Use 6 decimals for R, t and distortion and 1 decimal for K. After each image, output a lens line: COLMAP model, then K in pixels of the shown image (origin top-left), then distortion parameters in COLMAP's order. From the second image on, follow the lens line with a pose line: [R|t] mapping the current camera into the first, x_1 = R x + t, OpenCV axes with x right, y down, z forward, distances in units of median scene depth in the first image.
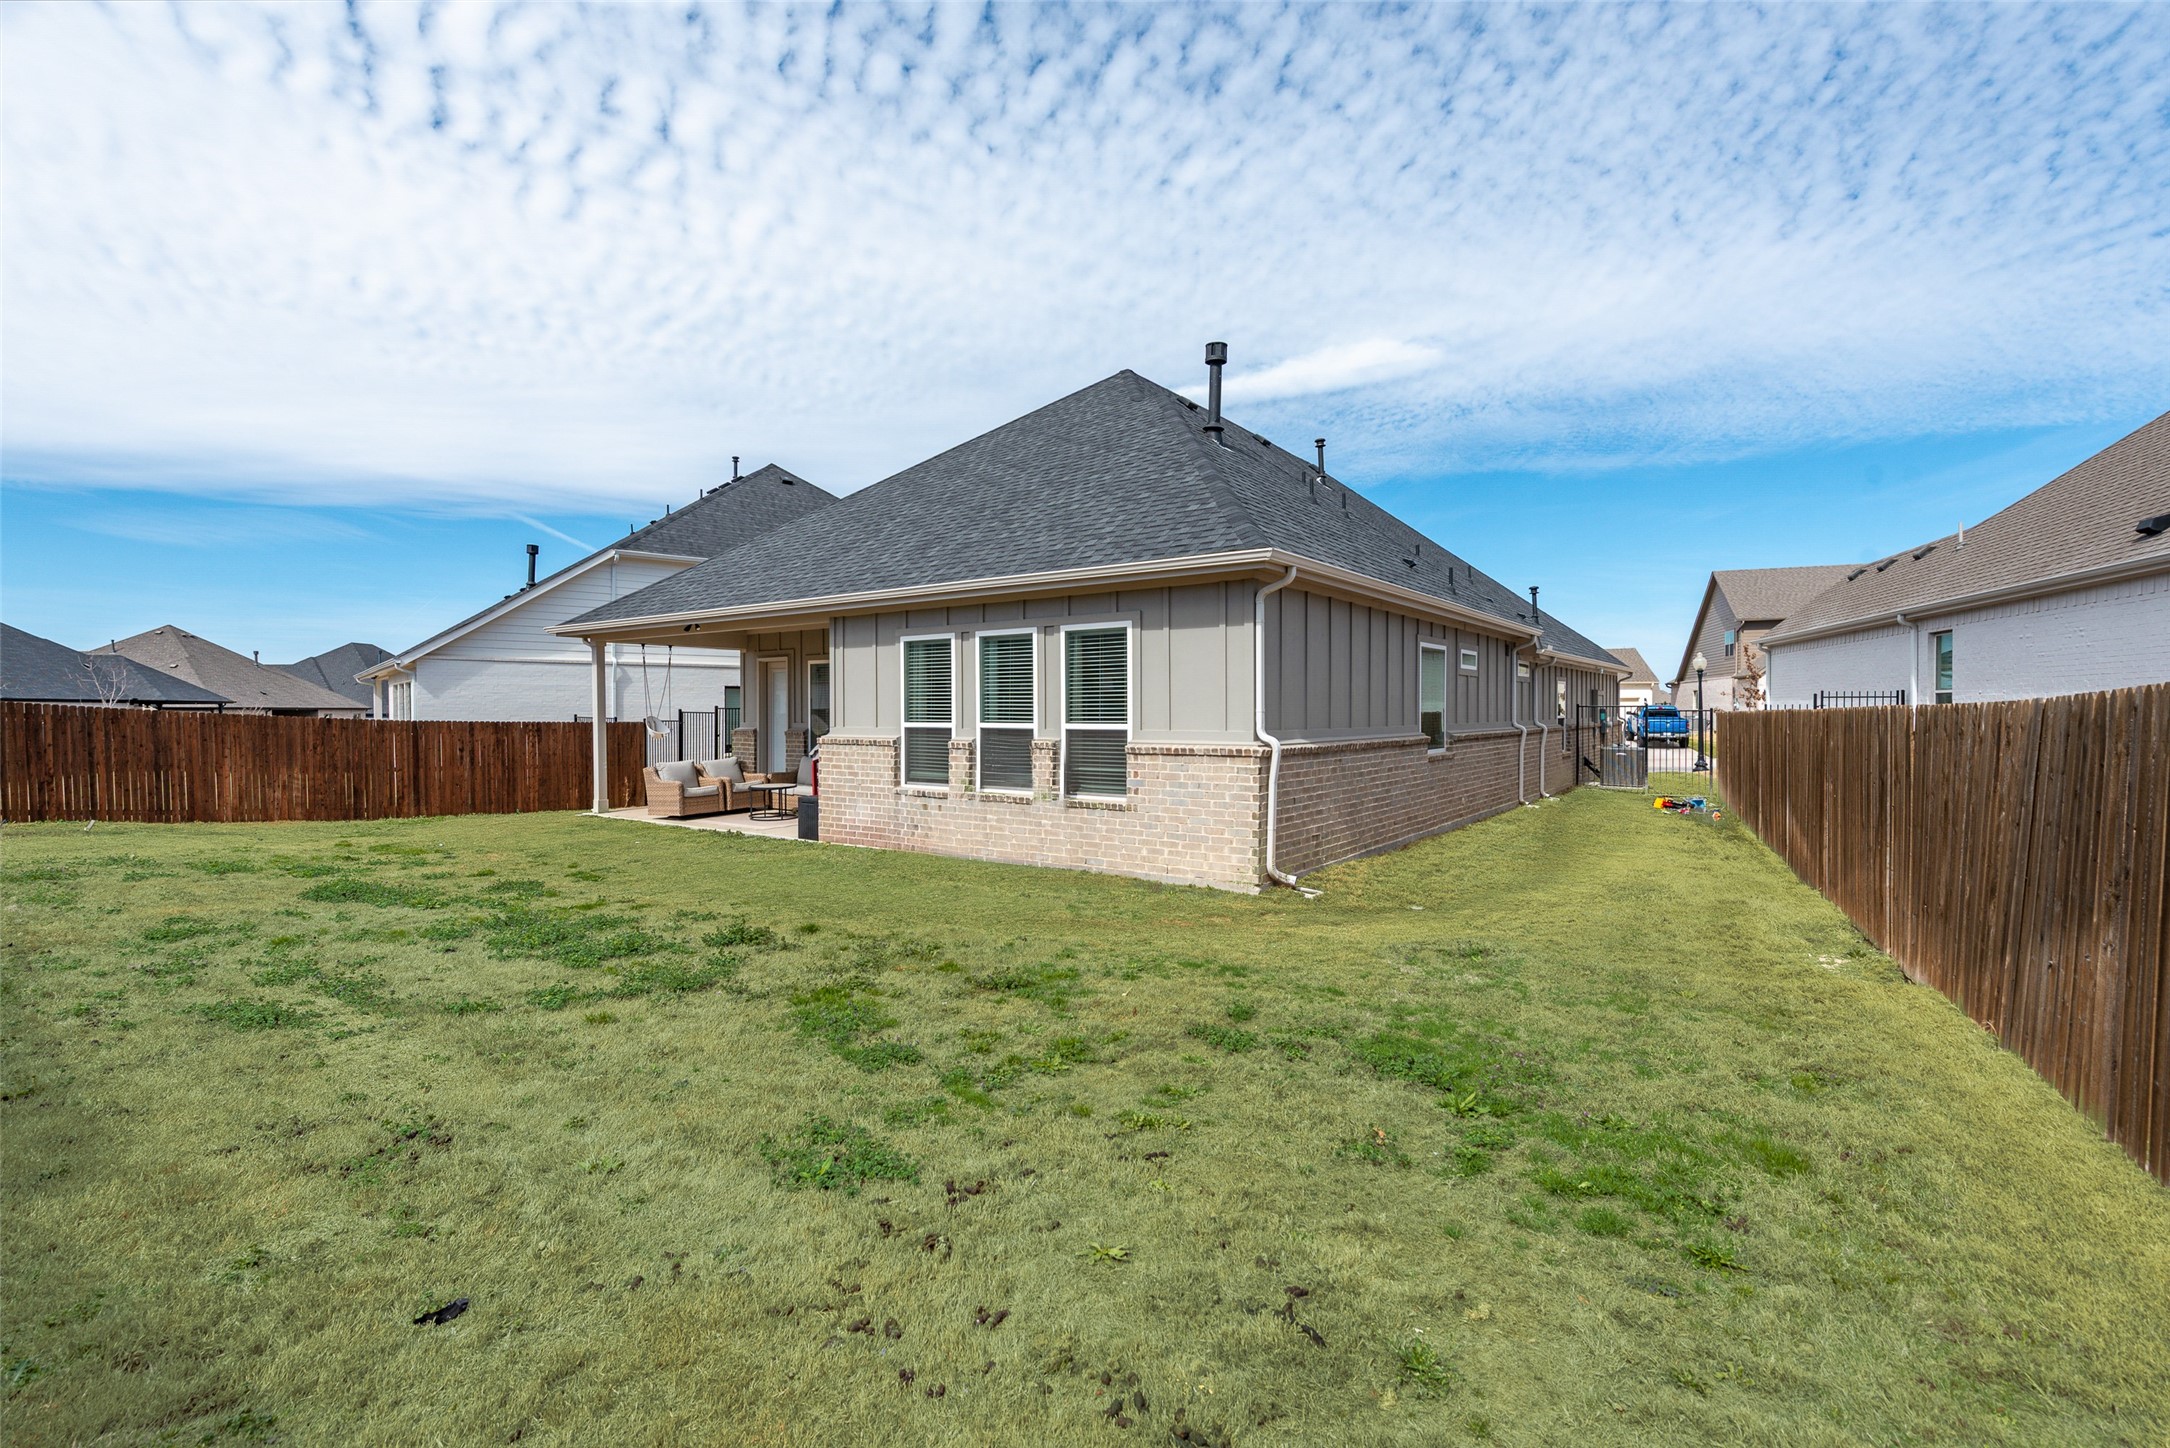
lens RADIAL K [[967.7, 0, 1085.0], [0, 967.7, 724.0], [0, 0, 1]] dist [0.001210, -0.008167]
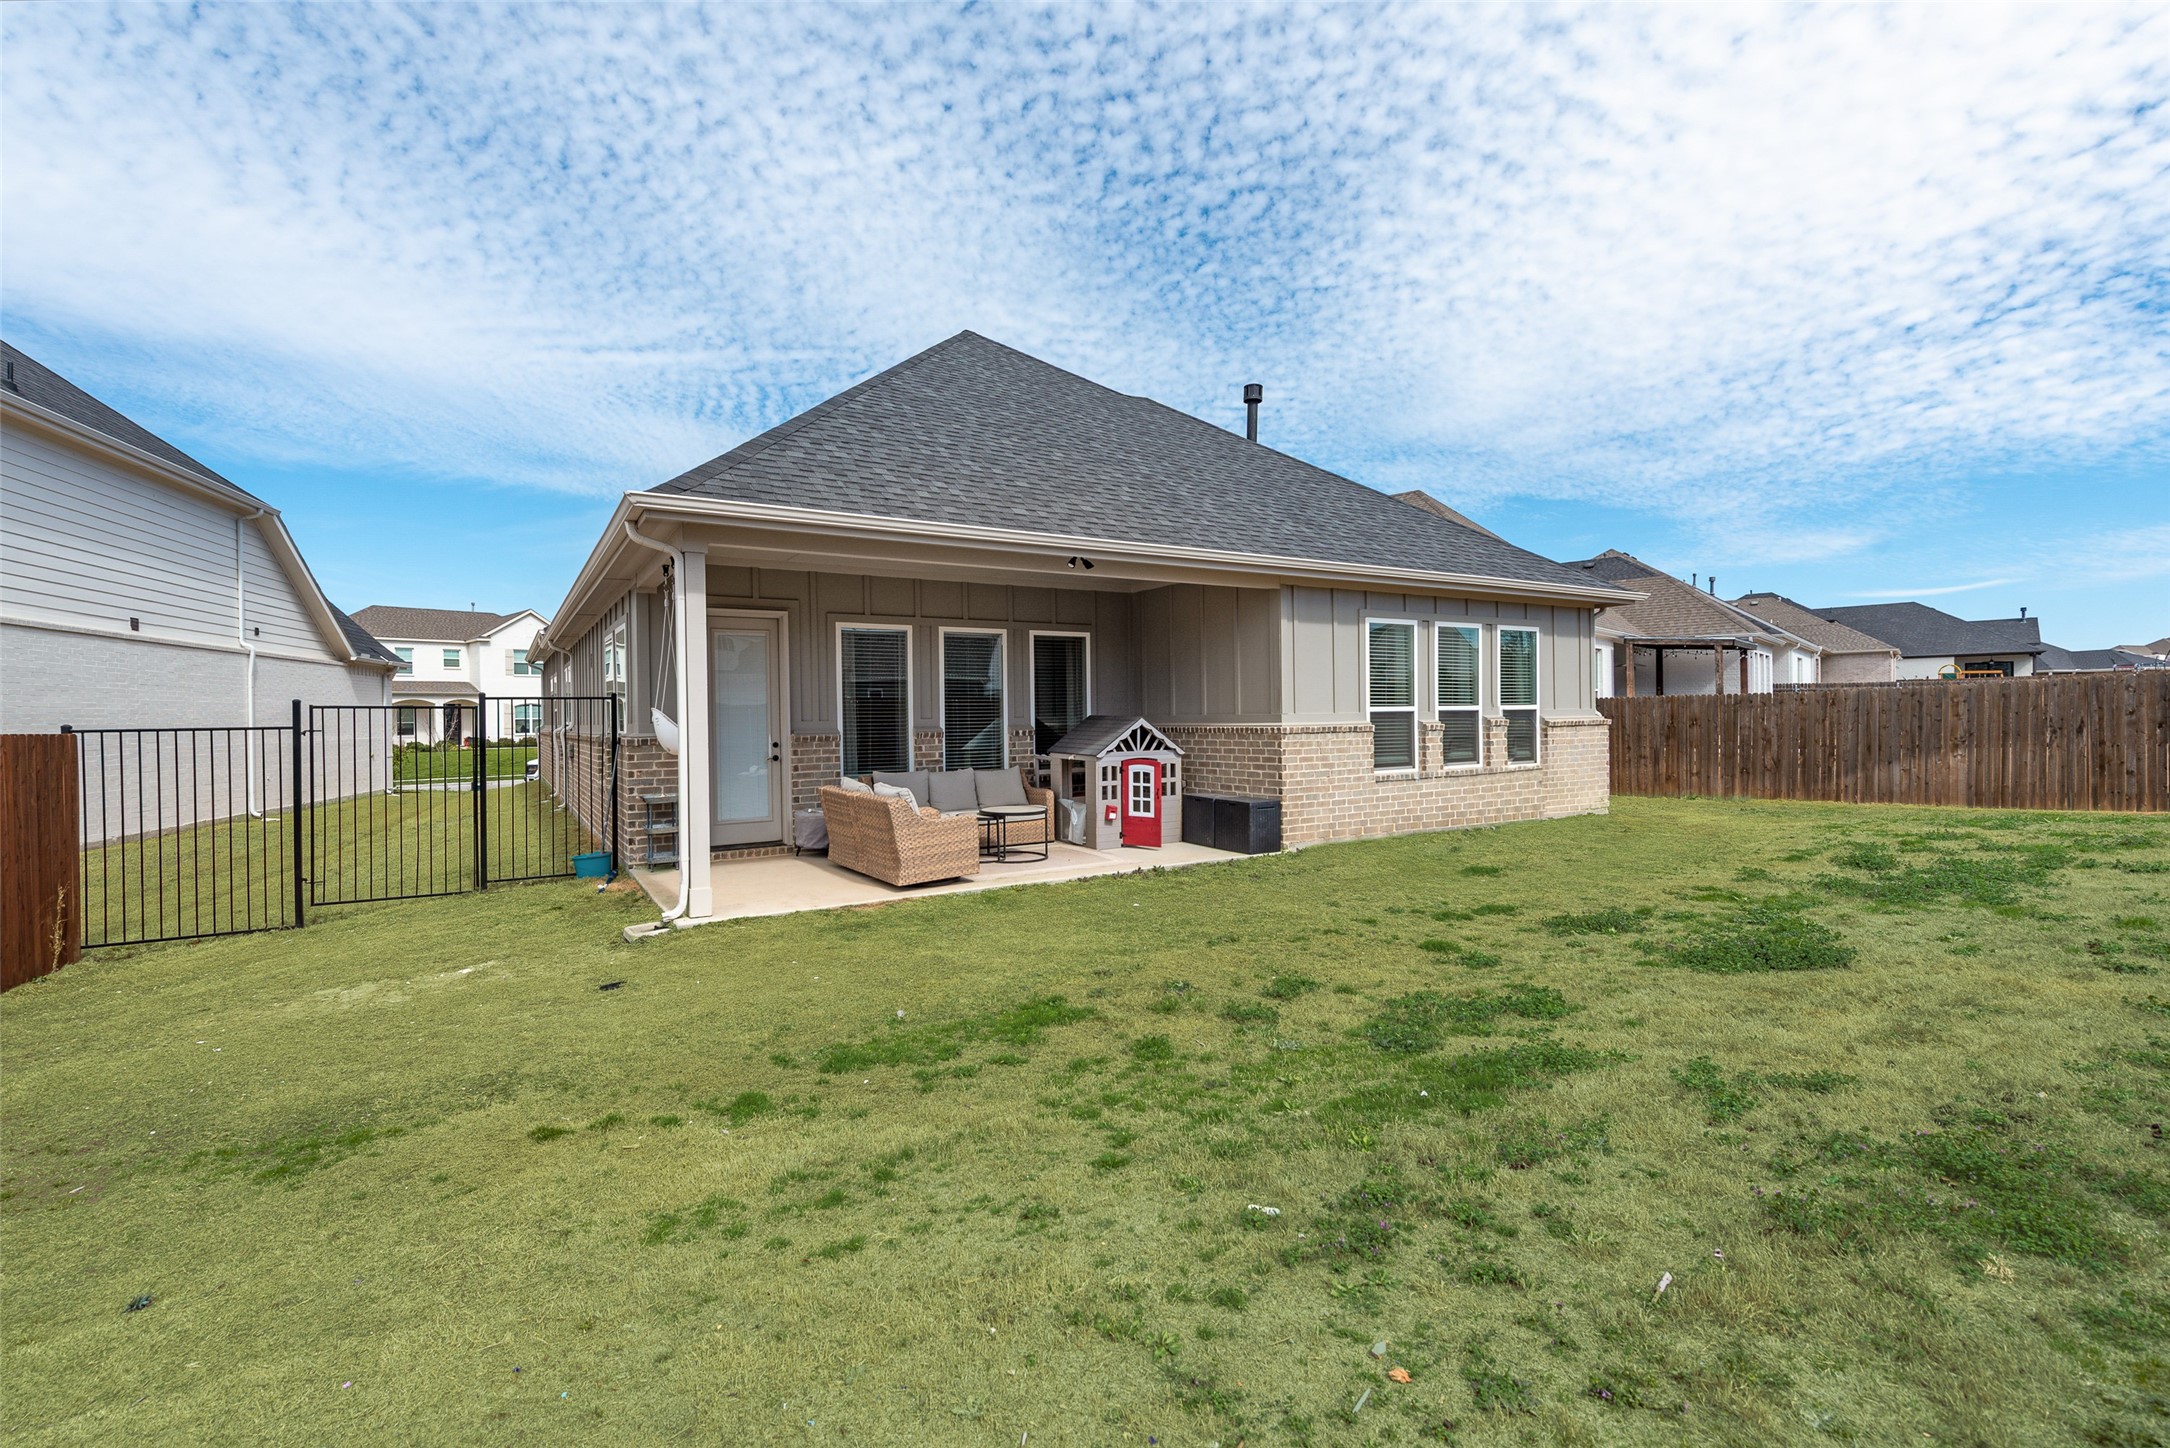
lens RADIAL K [[937.6, 0, 1089.6], [0, 937.6, 646.0], [0, 0, 1]] dist [0.002668, -0.000797]
pose [[0.377695, 0.060038, 0.923981, -1.189590], [0.022045, 0.997030, -0.073796, 0.000908], [-0.925668, 0.048242, 0.375250, 0.927564]]
